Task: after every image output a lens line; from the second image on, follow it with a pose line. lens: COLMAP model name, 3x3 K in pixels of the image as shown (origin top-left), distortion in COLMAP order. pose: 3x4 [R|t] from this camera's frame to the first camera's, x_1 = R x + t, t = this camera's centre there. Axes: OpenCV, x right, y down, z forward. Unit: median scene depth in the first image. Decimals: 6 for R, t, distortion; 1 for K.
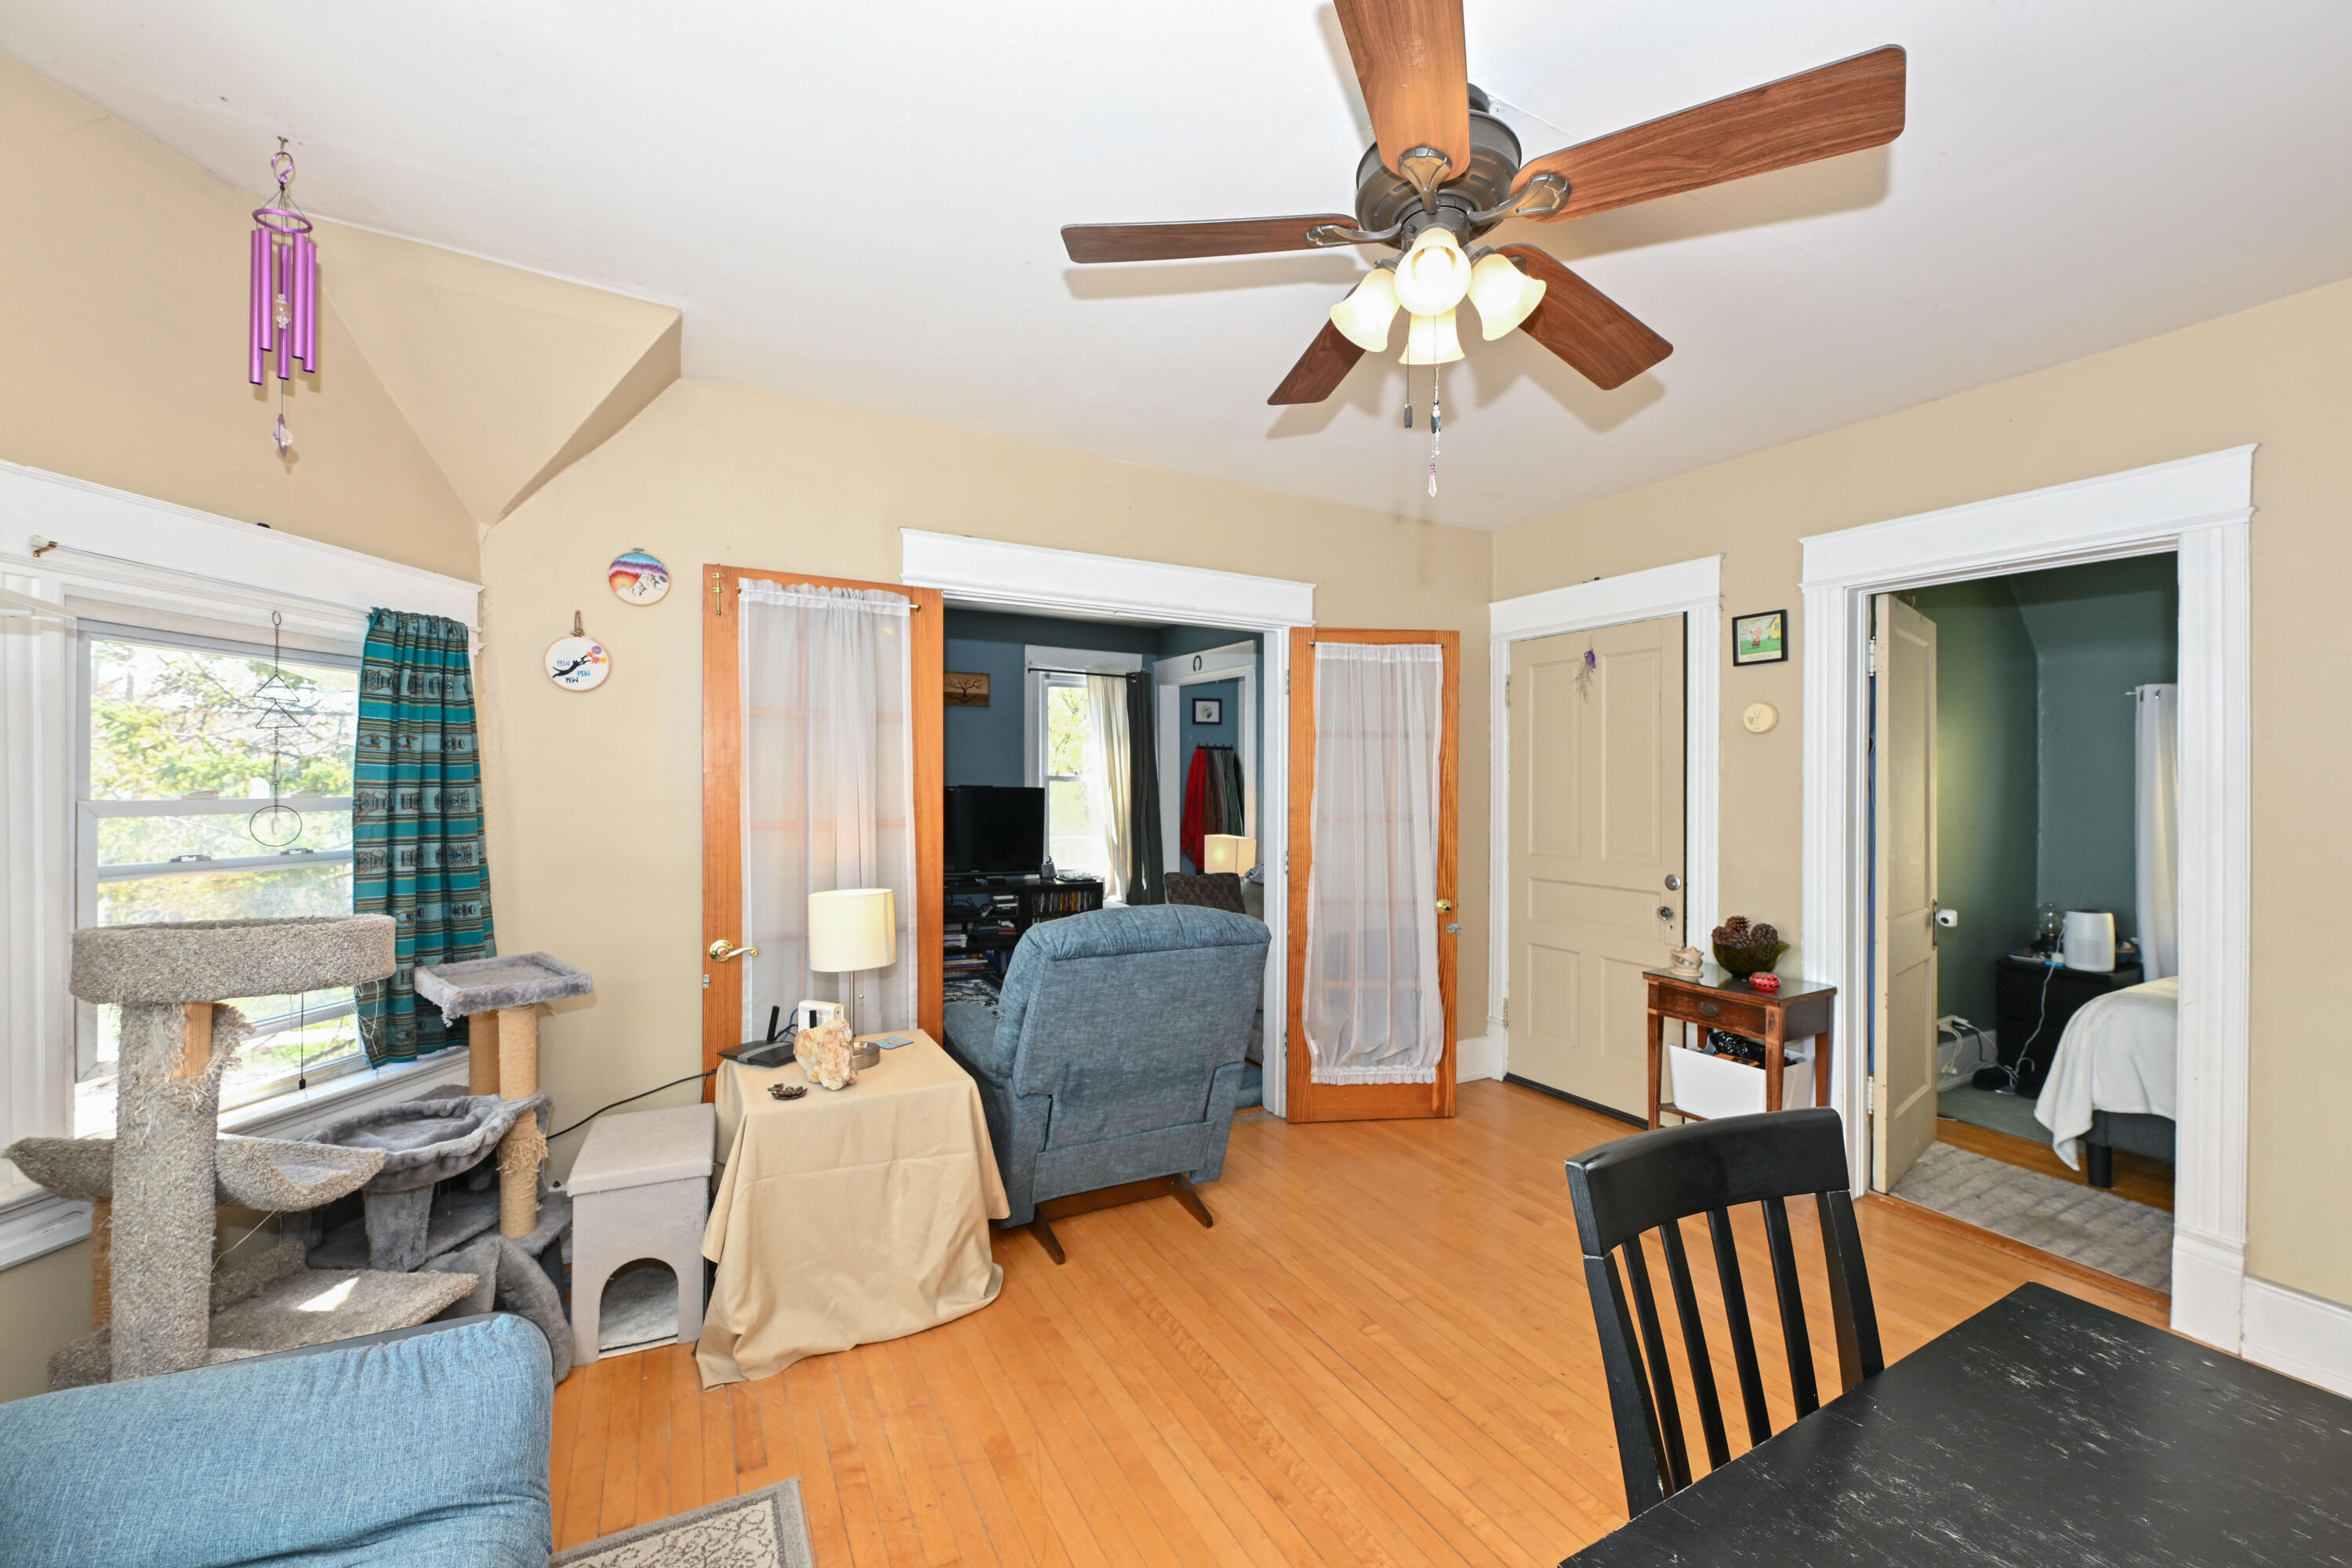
lens RADIAL K [[922.3, 0, 1168.9], [0, 922.3, 782.0], [0, 0, 1]] dist [0.000445, 0.000057]
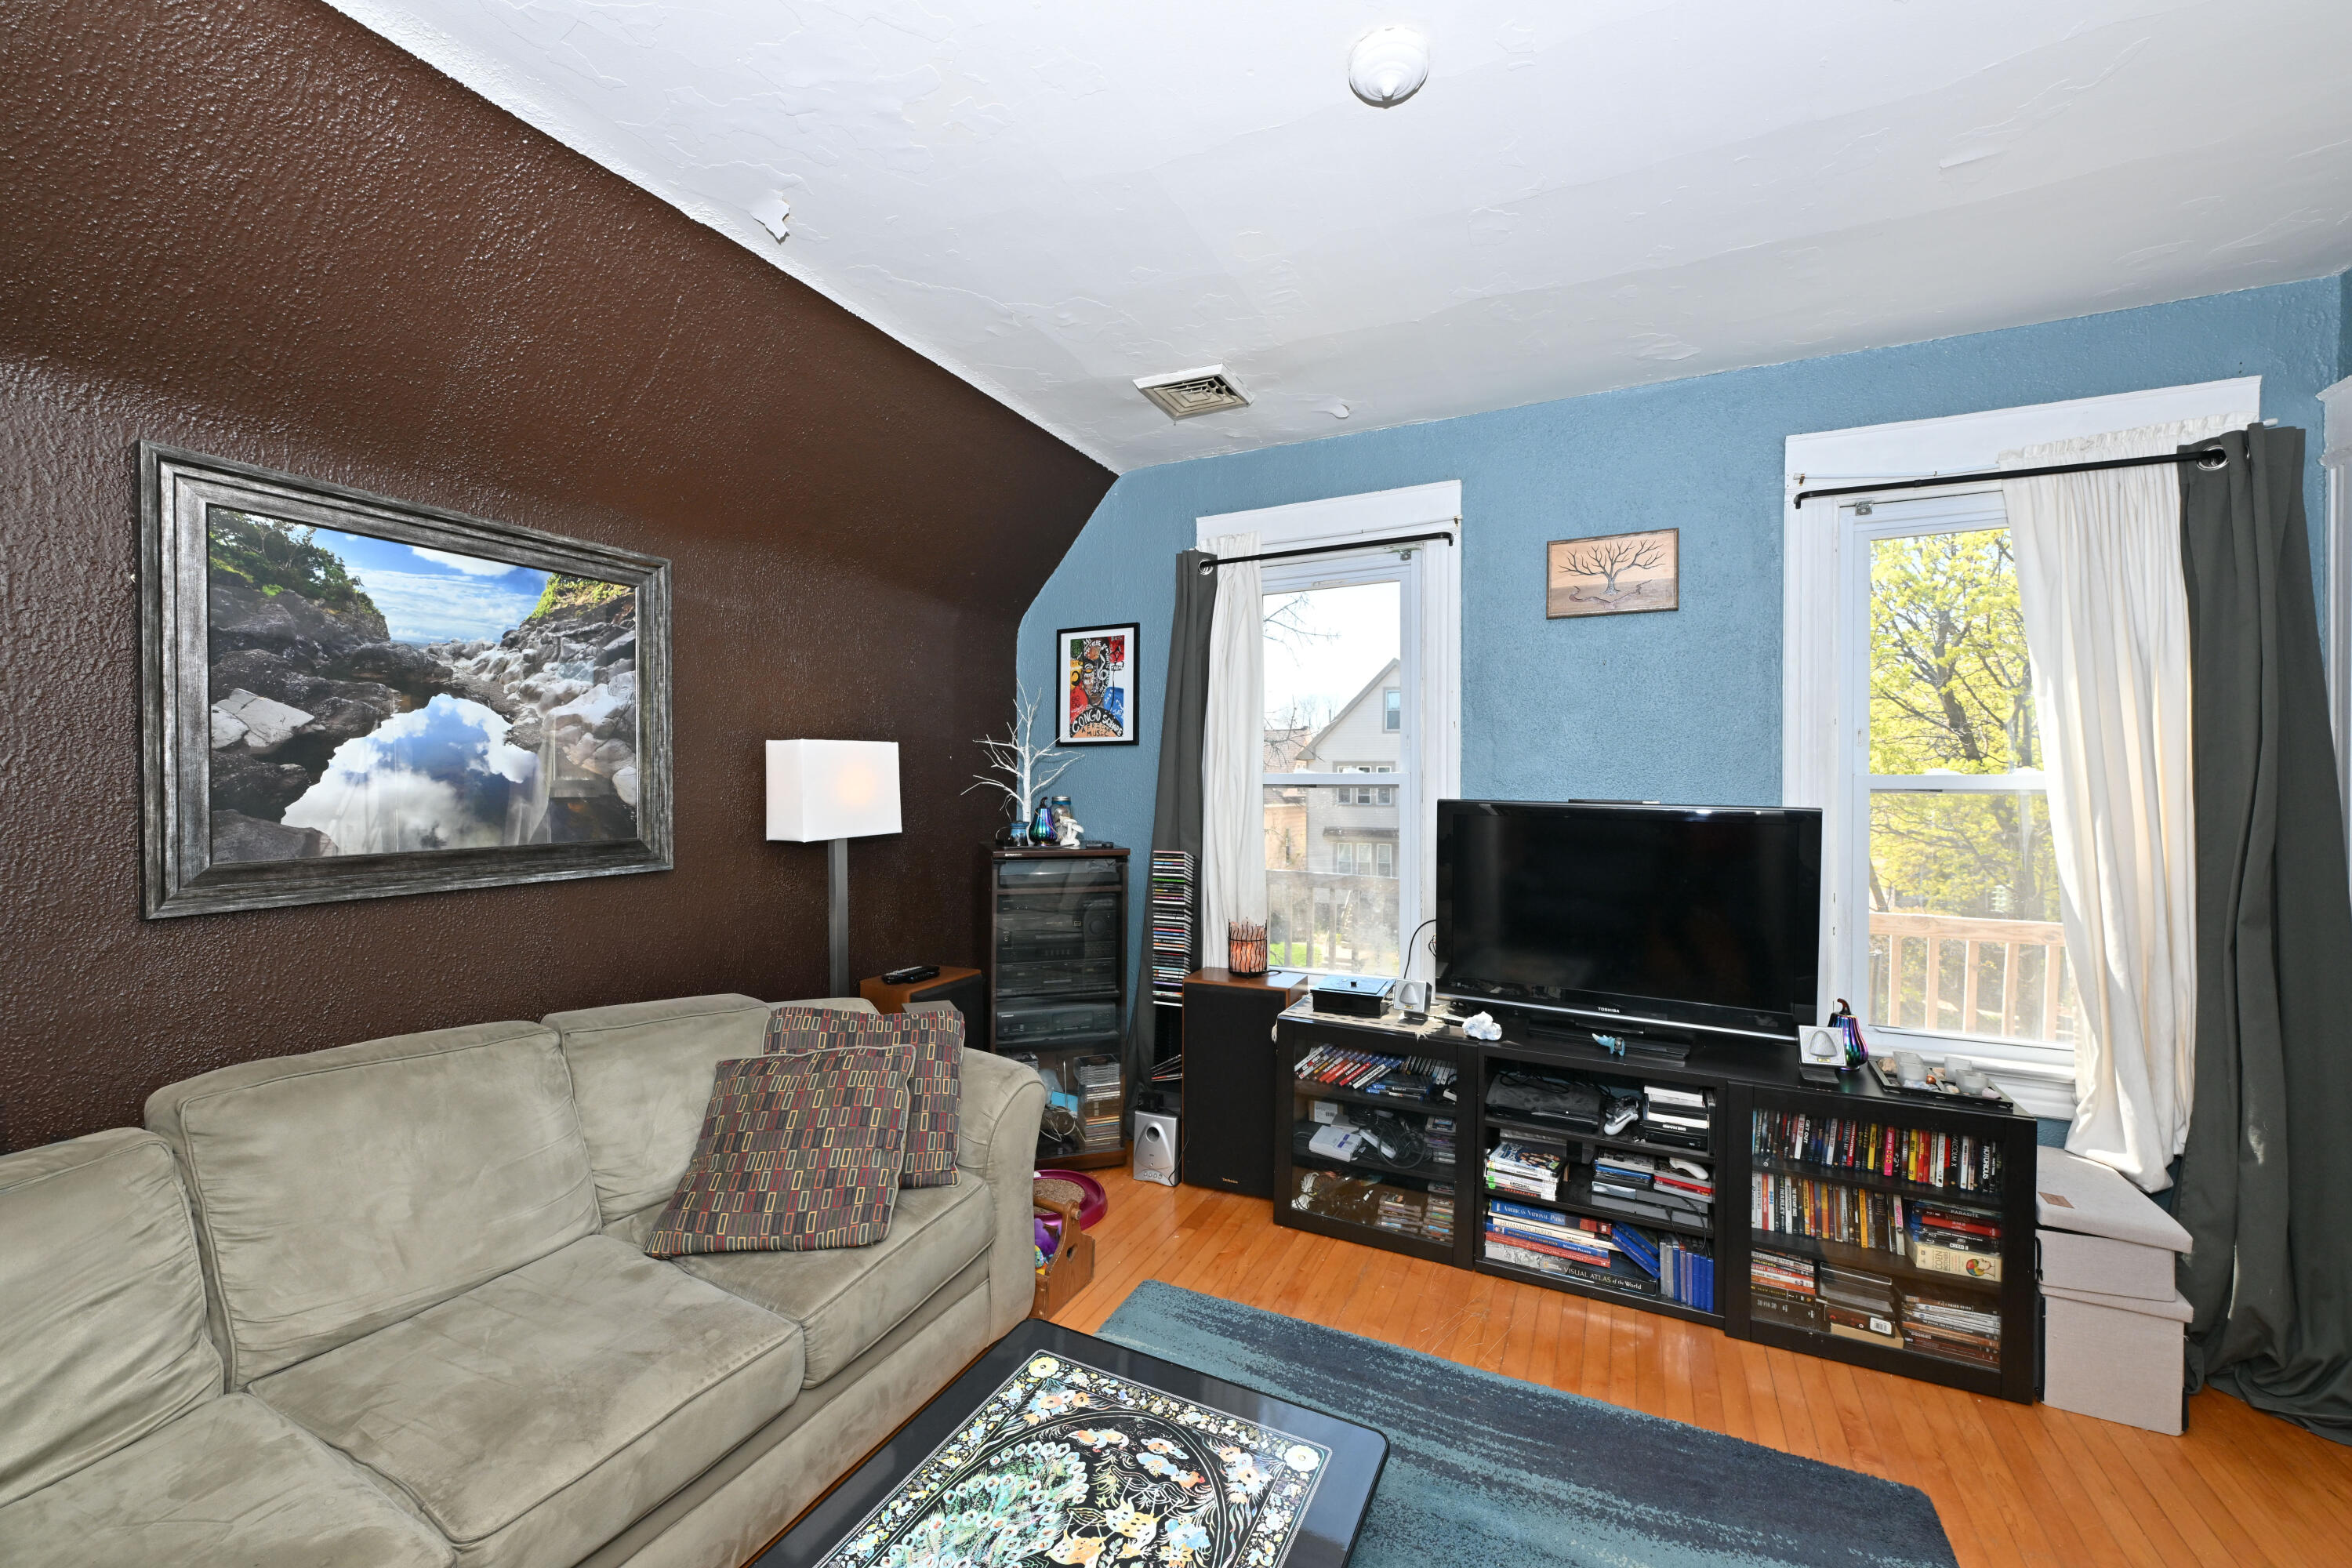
lens RADIAL K [[912.9, 0, 1176.0], [0, 912.9, 784.0], [0, 0, 1]] dist [-0.001219, -0.000059]
pose [[0.594459, 0.002006, -0.804124, 0.000523], [-0.004307, 0.999990, -0.000690, -0.001564], [0.804115, 0.003873, 0.594462, 0.548500]]
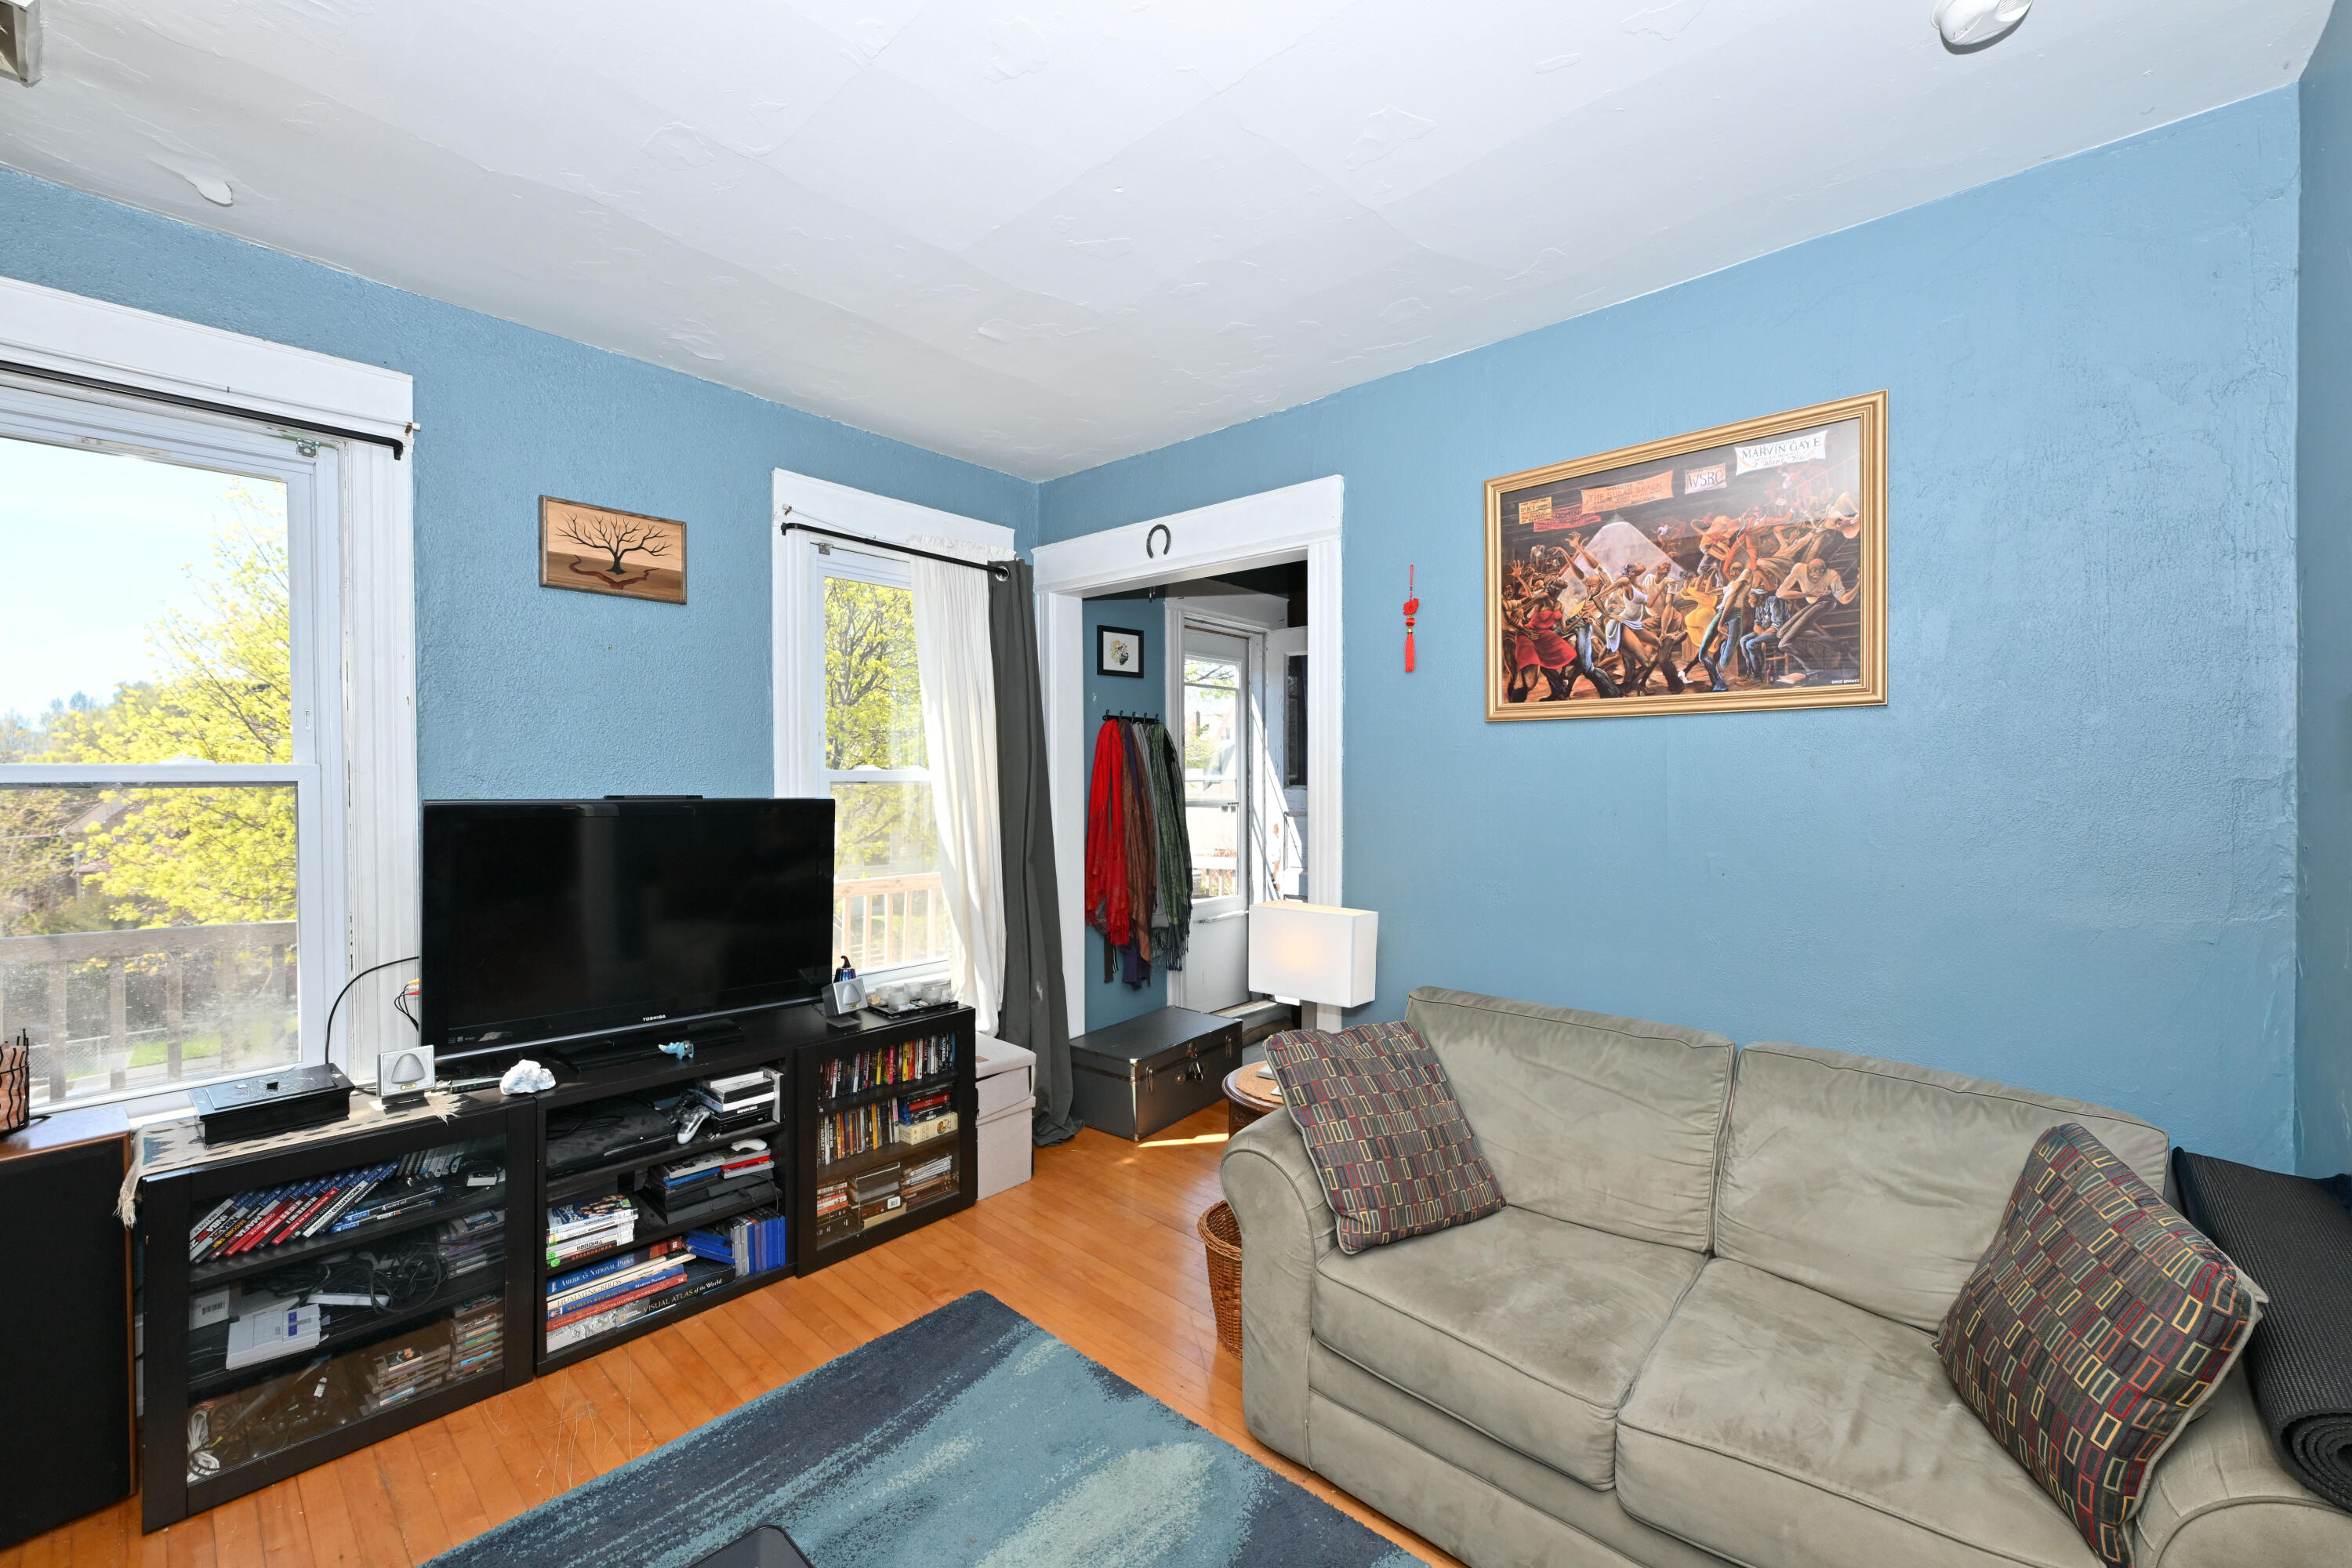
lens RADIAL K [[922.3, 0, 1168.9], [0, 922.3, 782.0], [0, 0, 1]] dist [0.000445, 0.000057]
pose [[0.939441, -0.004744, 0.342677, -0.126620], [0.003734, 0.999987, 0.003607, -0.001876], [-0.342689, -0.002110, 0.939446, 0.511003]]
